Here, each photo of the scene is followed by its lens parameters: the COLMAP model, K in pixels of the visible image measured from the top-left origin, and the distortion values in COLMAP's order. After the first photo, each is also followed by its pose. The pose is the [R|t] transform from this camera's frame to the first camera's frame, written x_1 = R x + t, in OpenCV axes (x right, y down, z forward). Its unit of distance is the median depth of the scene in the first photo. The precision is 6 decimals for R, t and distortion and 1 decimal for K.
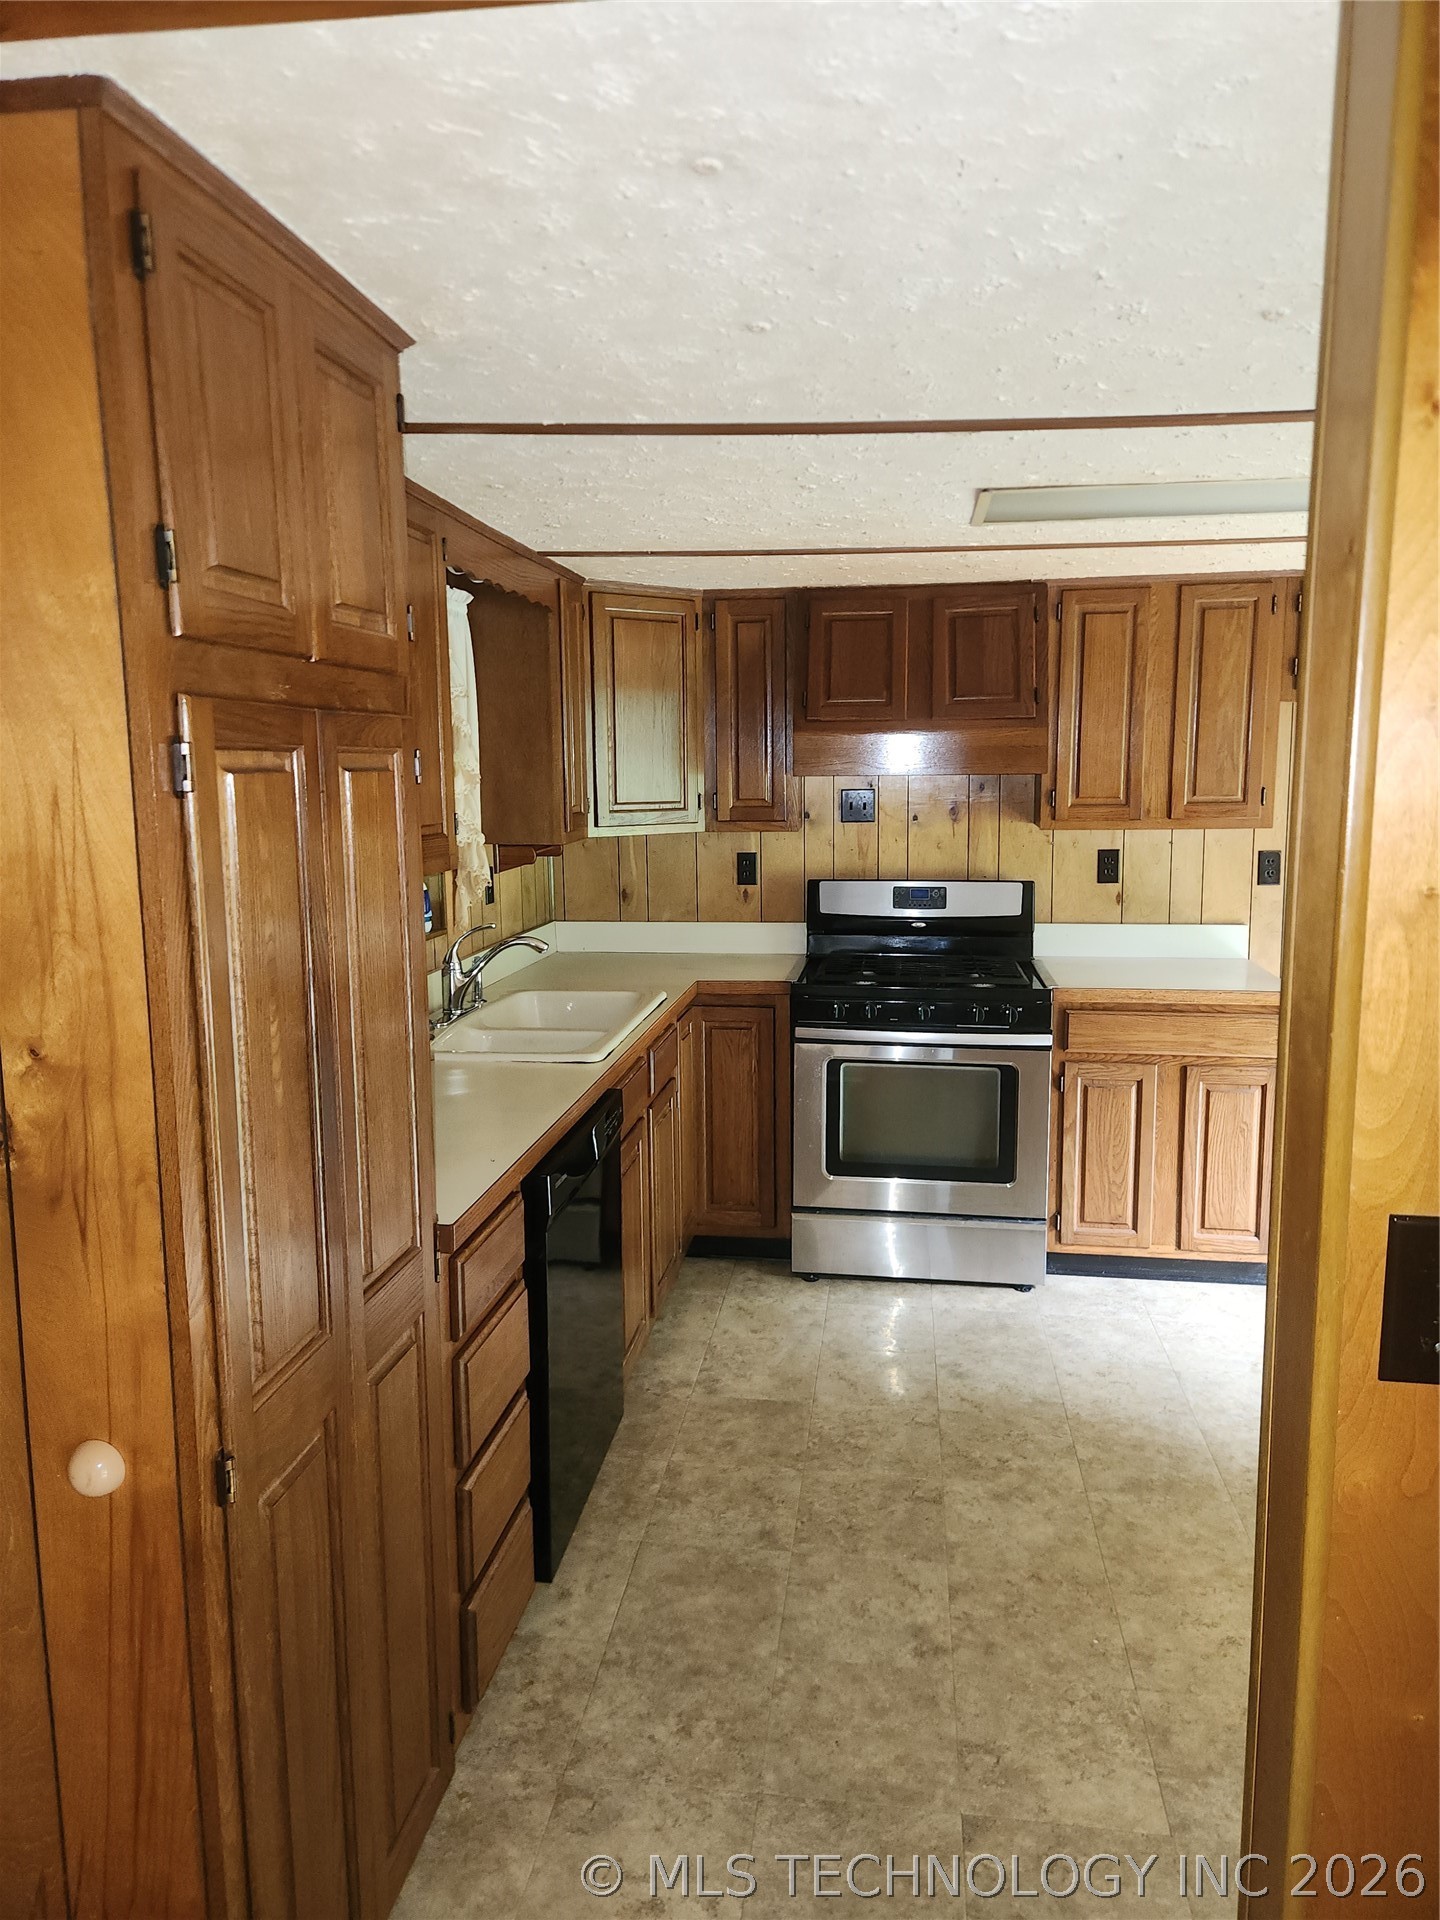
lens RADIAL K [[1276.2, 0, 721.7], [0, 1276.2, 944.2], [0, 0, 1]] dist [0.057535, -0.006224]
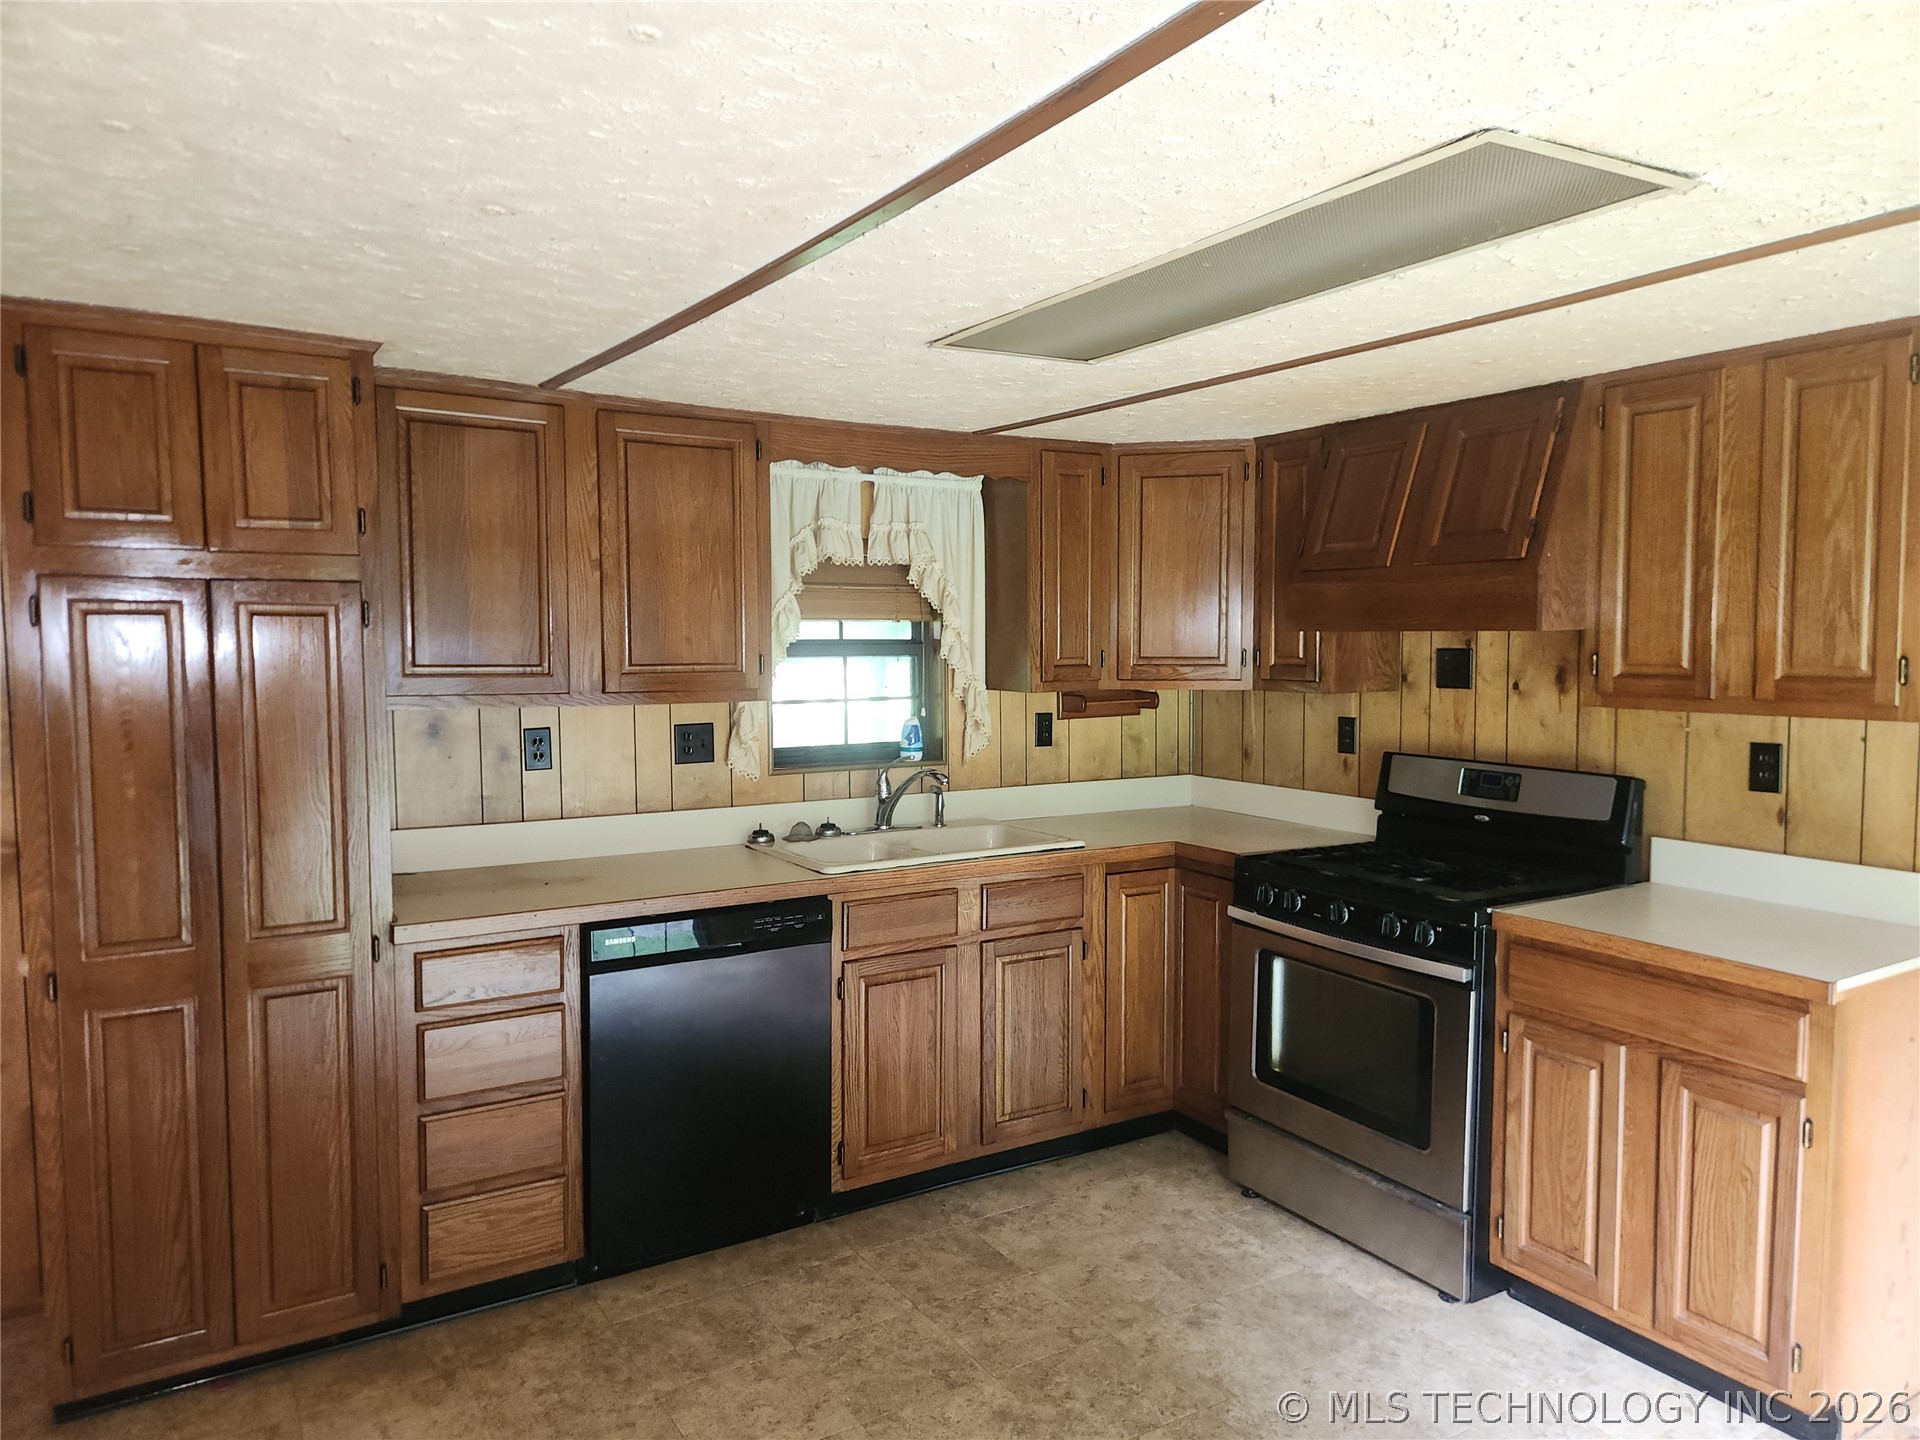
lens RADIAL K [[1276.2, 0, 950.6], [0, 1276.2, 725.8], [0, 0, 1]] dist [0.057535, -0.006224]
pose [[0.639866, 0.065912, -0.765655, 0.613709], [-0.112726, 0.993588, -0.008673, -0.030794], [0.760174, 0.091859, 0.643193, 0.242053]]
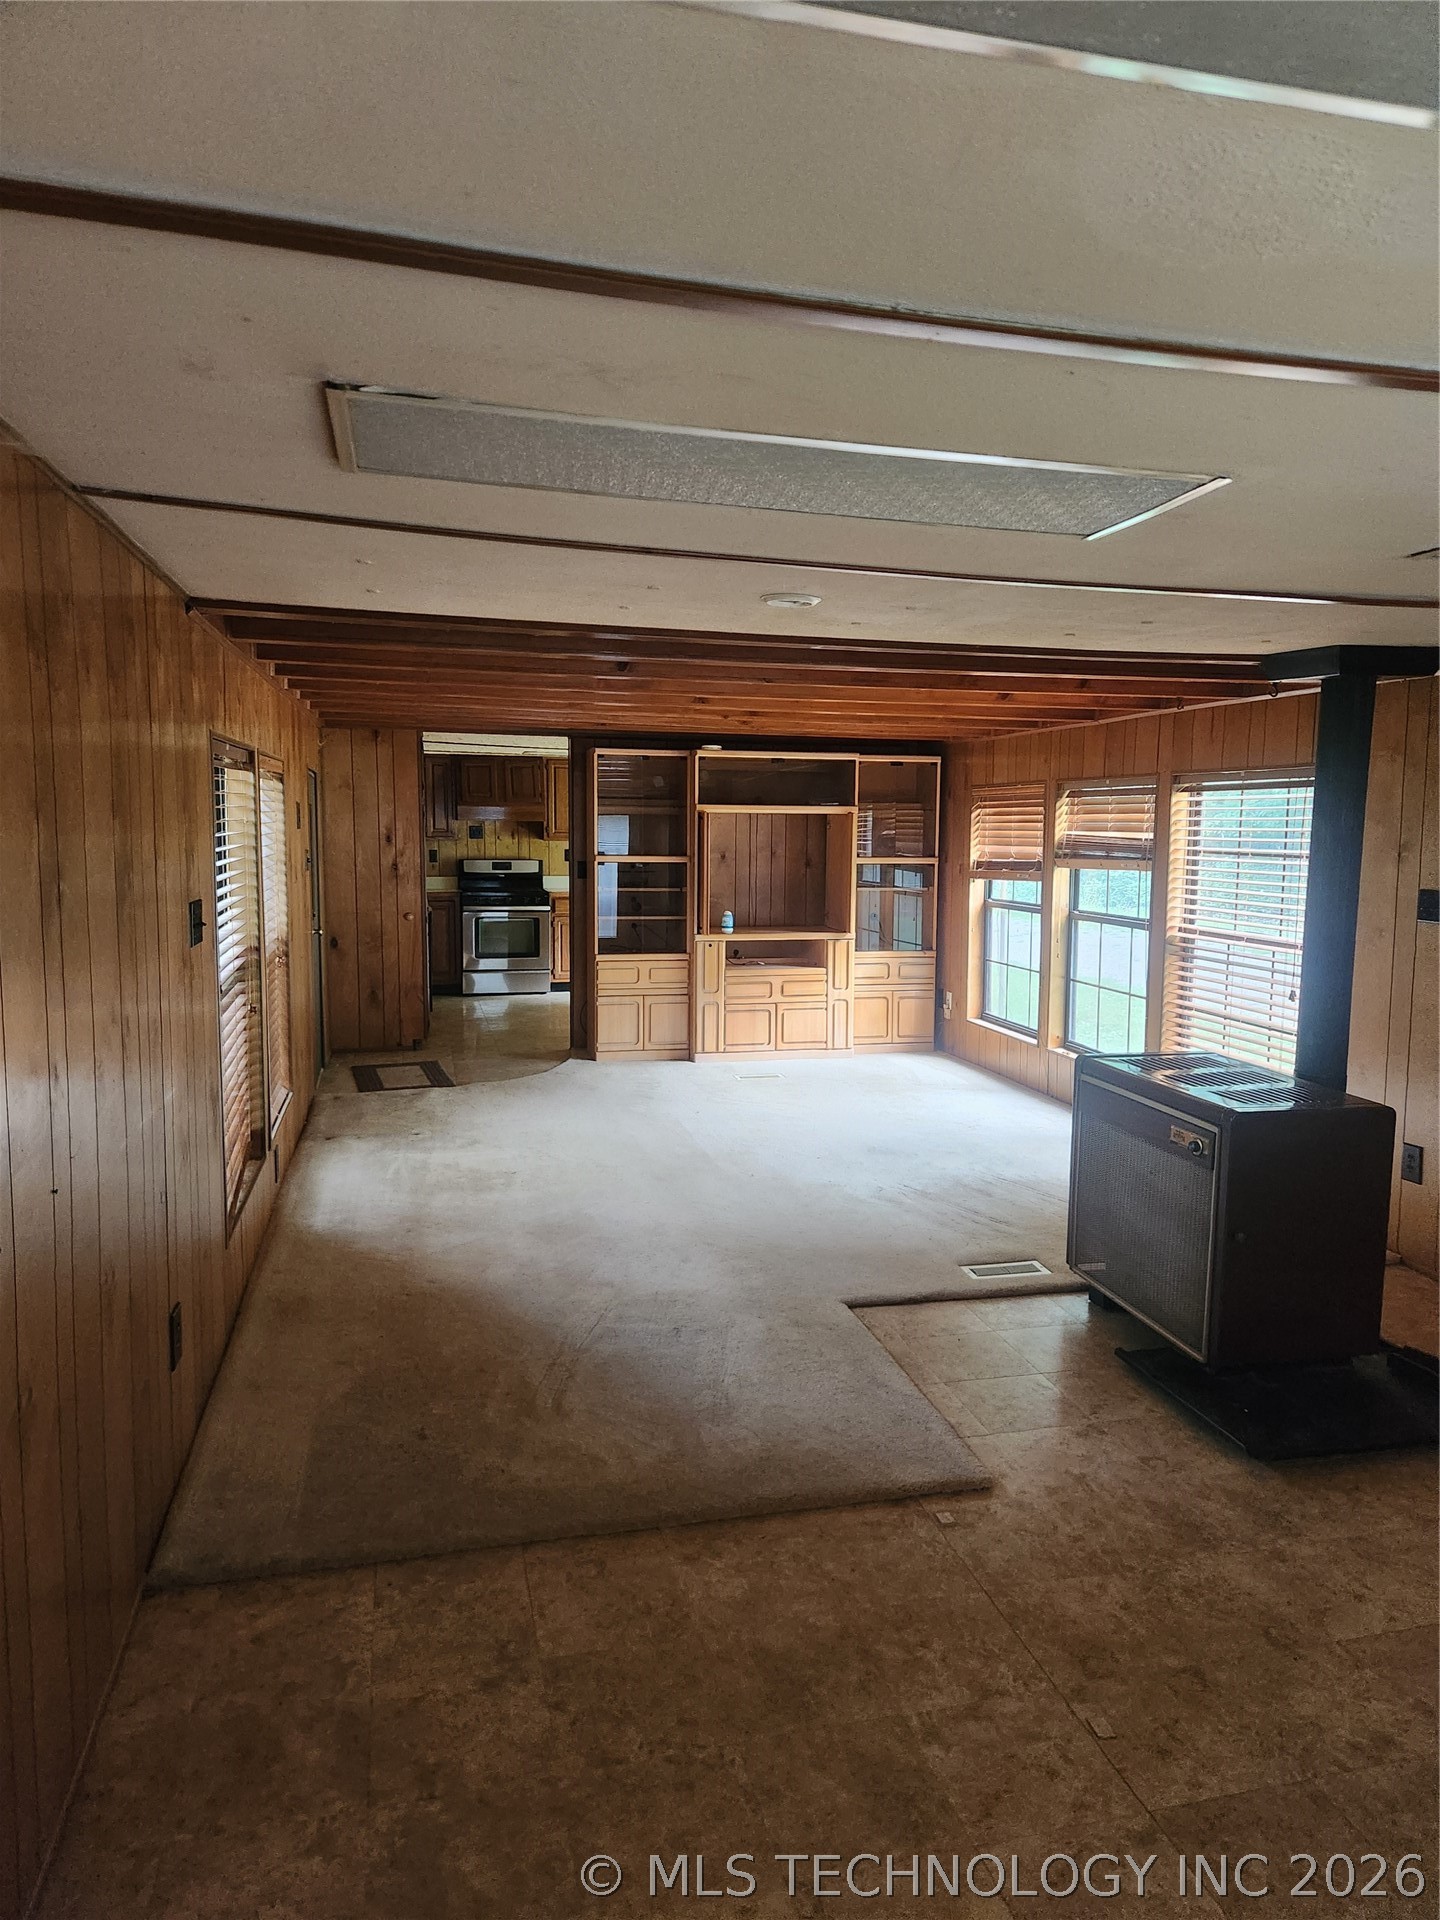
lens RADIAL K [[1276.2, 0, 725.2], [0, 1276.2, 955.0], [0, 0, 1]] dist [0.057535, -0.006224]
pose [[0.931132, -0.024522, 0.363857, -0.436427], [0.035956, 0.999049, -0.024683, 0.260748], [-0.362906, 0.036065, 0.931128, -1.866306]]
